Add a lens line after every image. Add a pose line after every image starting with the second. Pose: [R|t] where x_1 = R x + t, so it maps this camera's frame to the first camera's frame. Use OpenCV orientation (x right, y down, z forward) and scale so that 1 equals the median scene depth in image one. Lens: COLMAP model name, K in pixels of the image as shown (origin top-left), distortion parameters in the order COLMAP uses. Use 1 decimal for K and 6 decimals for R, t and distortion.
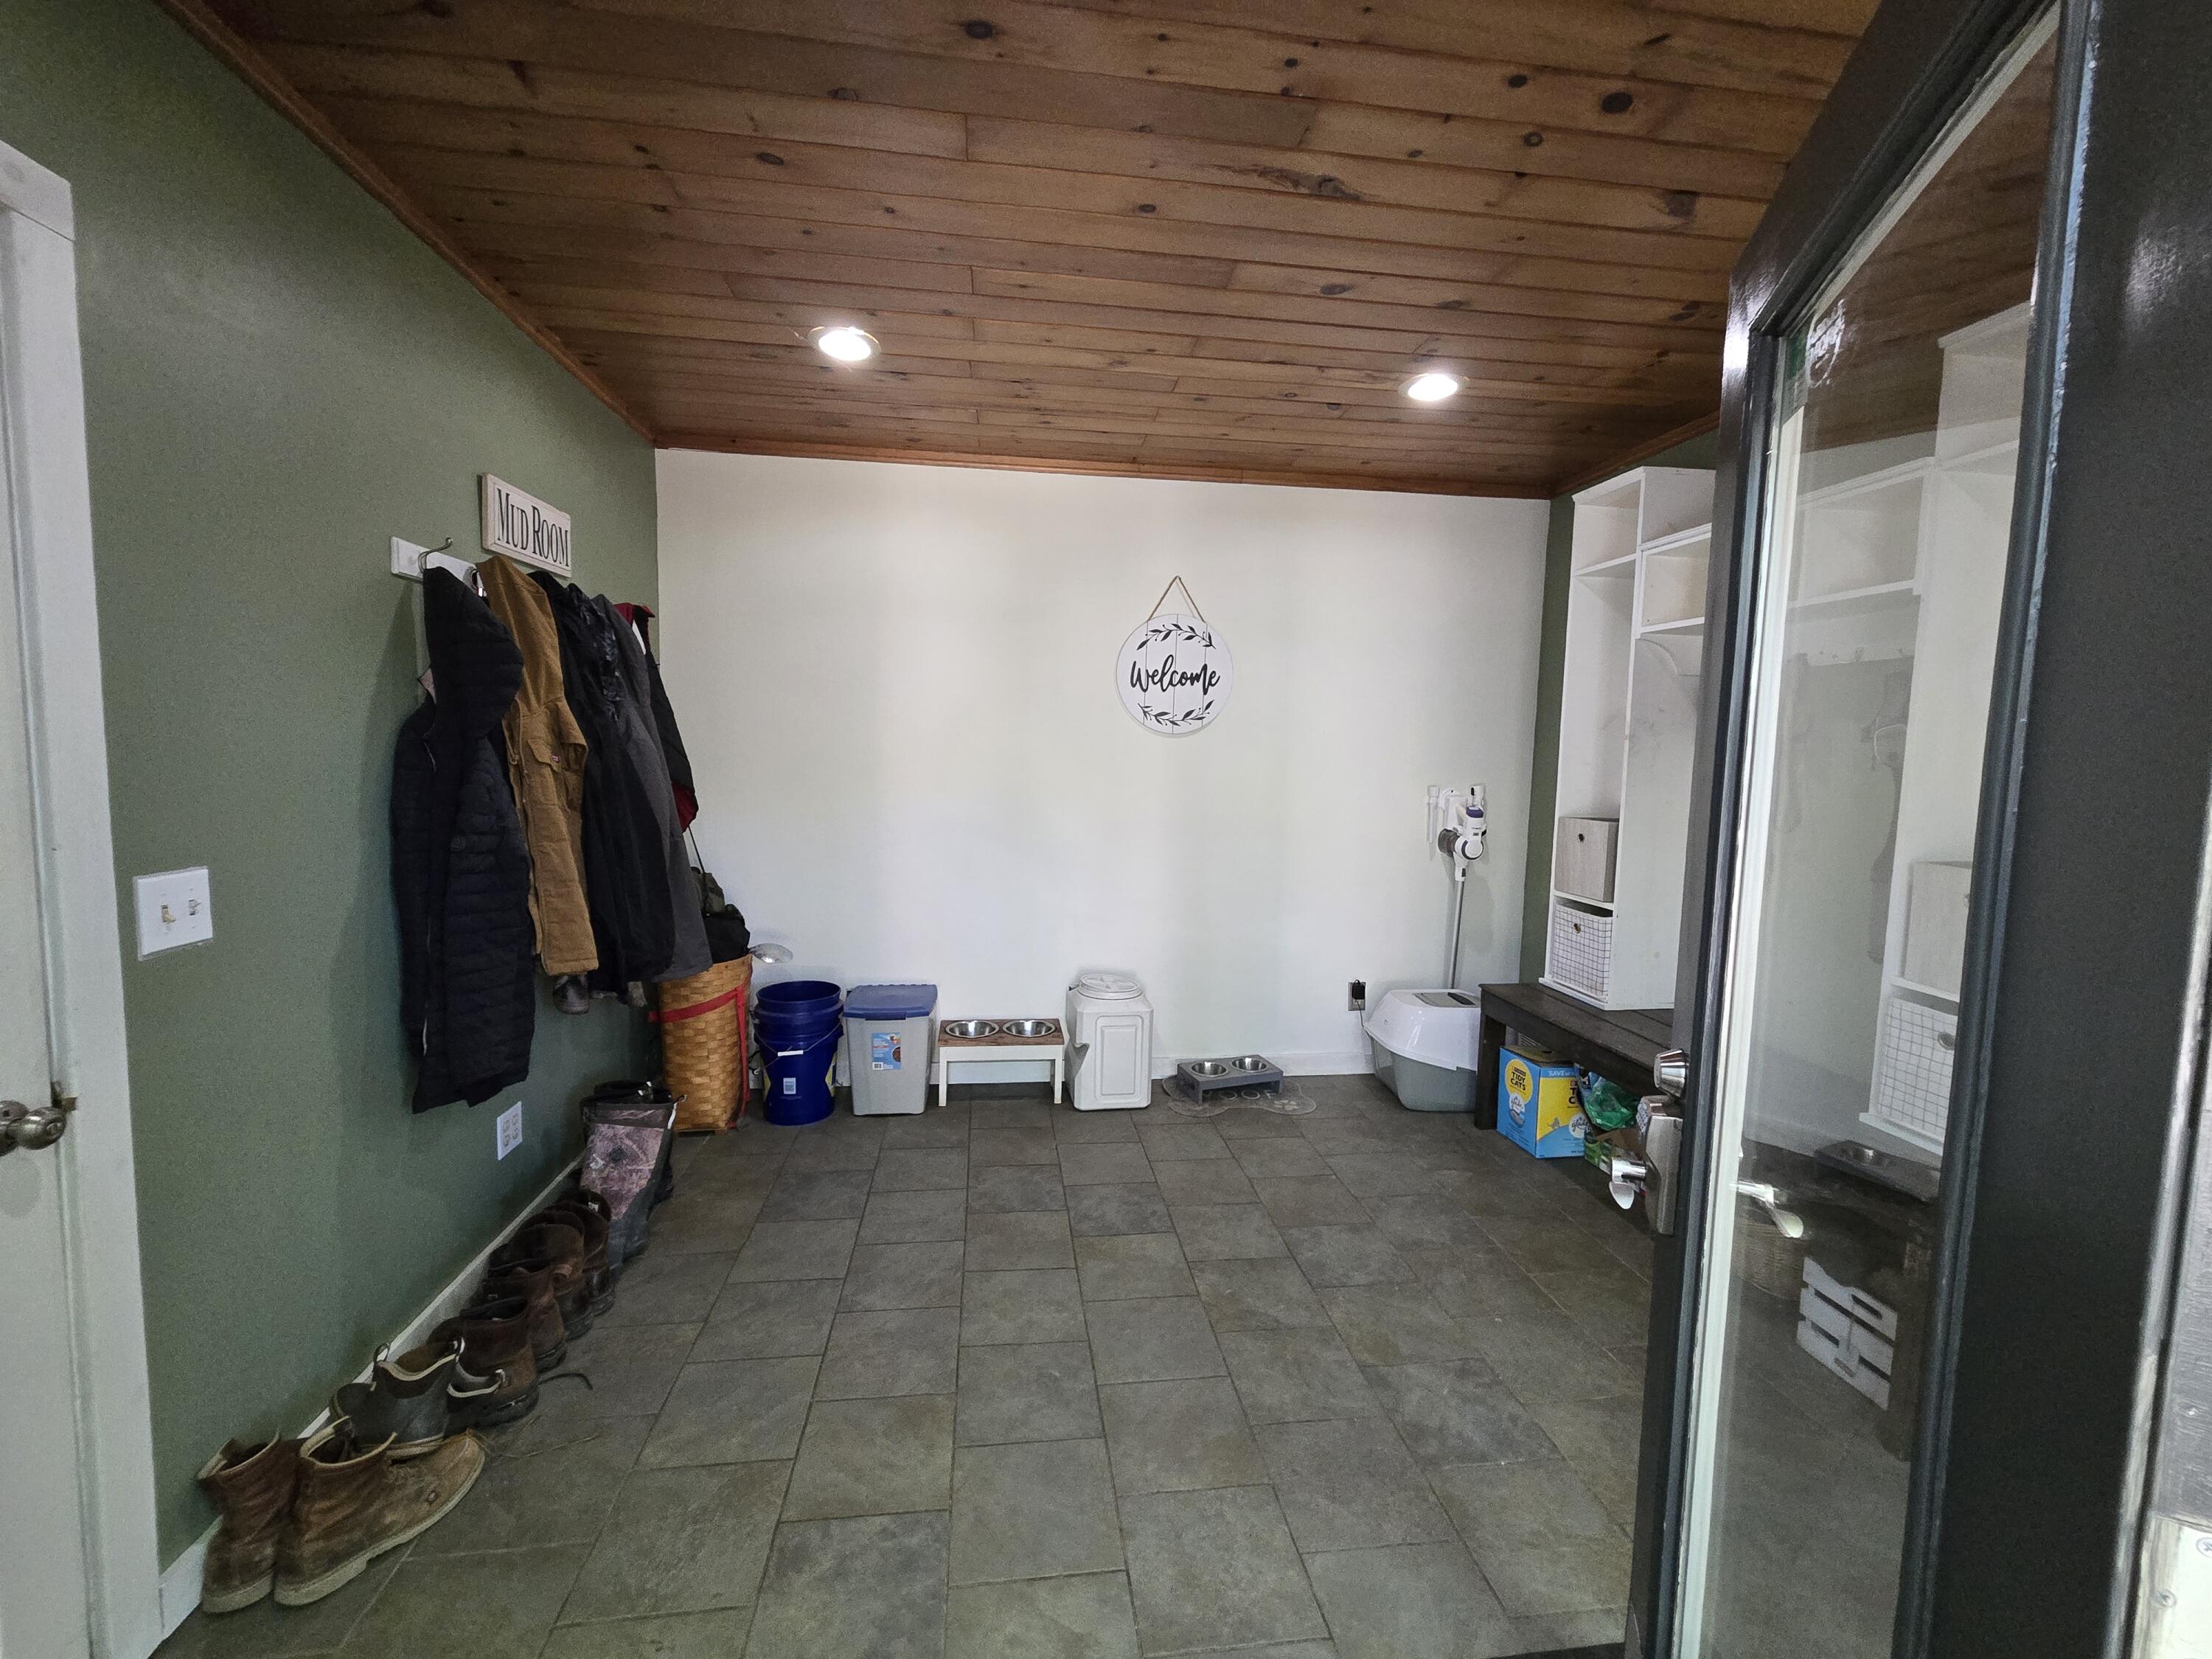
lens RADIAL K [[902.4, 0, 1105.8], [0, 902.4, 813.8], [0, 0, 1]] dist [-0.002097, -0.000382]
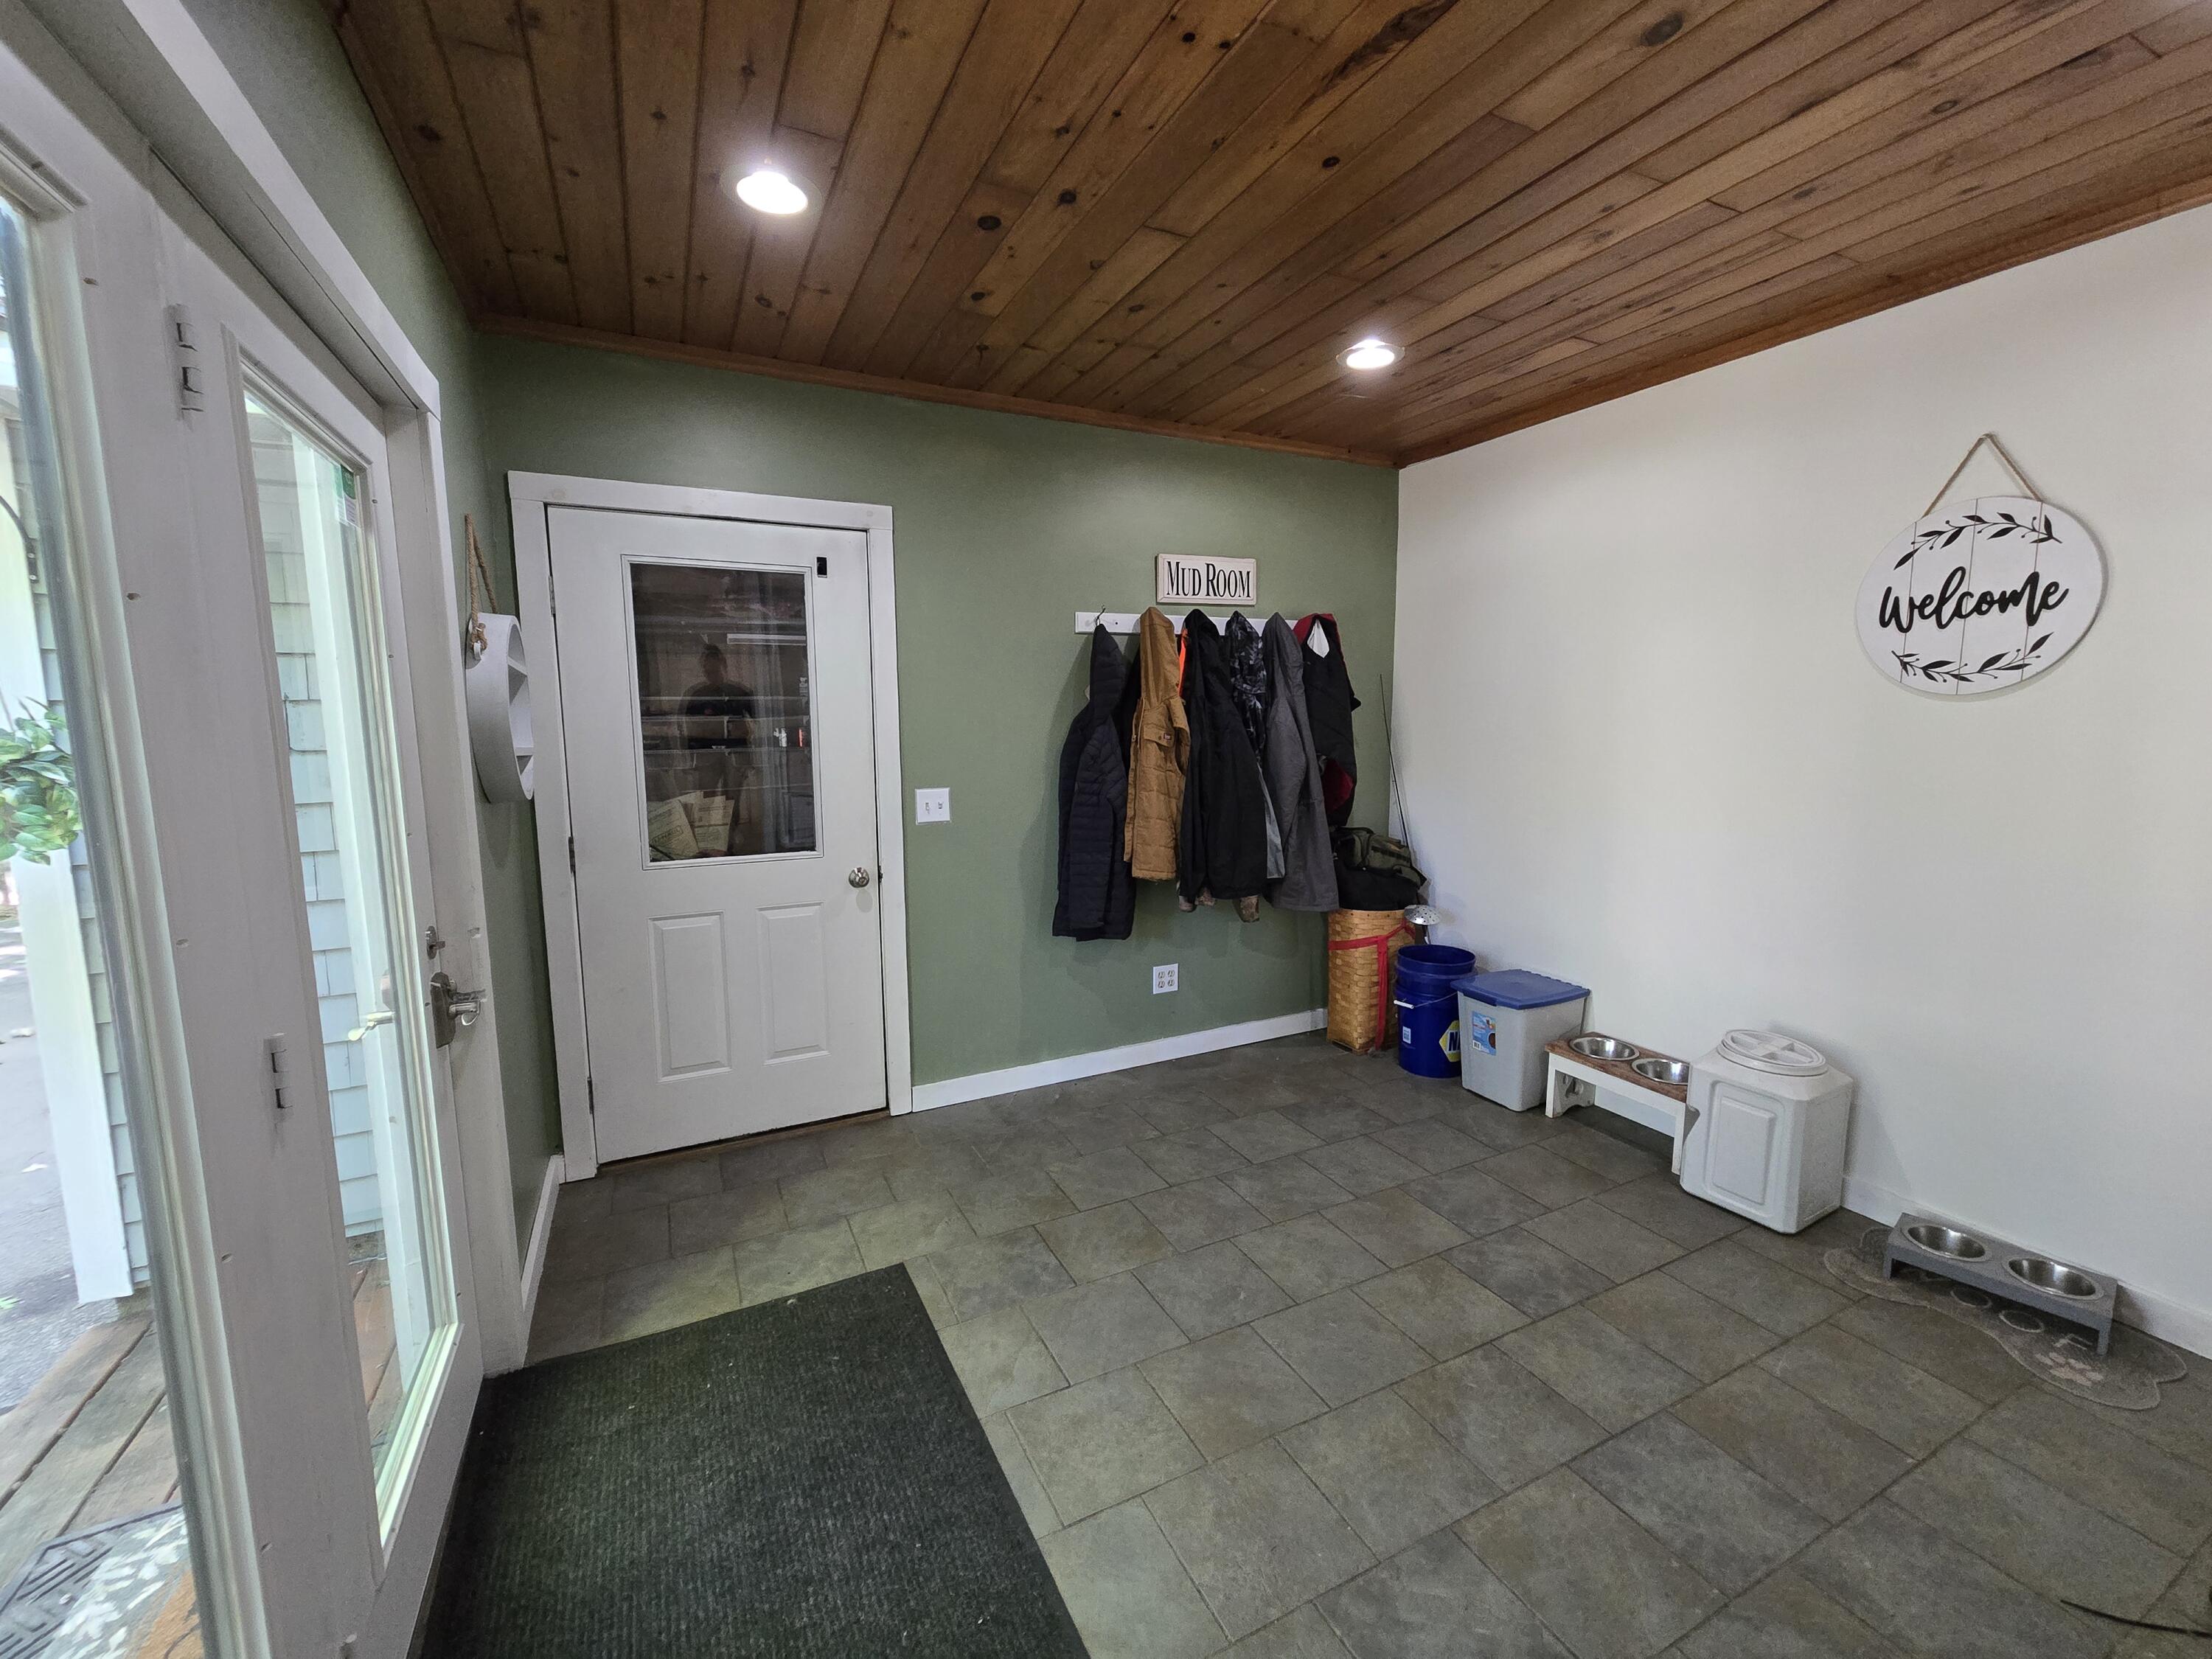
lens RADIAL K [[902.4, 0, 1105.8], [0, 902.4, 813.8], [0, 0, 1]] dist [-0.002097, -0.000382]
pose [[0.328344, 0.080655, -0.941108, 0.552614], [-0.052947, 0.996353, 0.066917, -0.020885], [0.943073, 0.027858, 0.331417, 0.287563]]
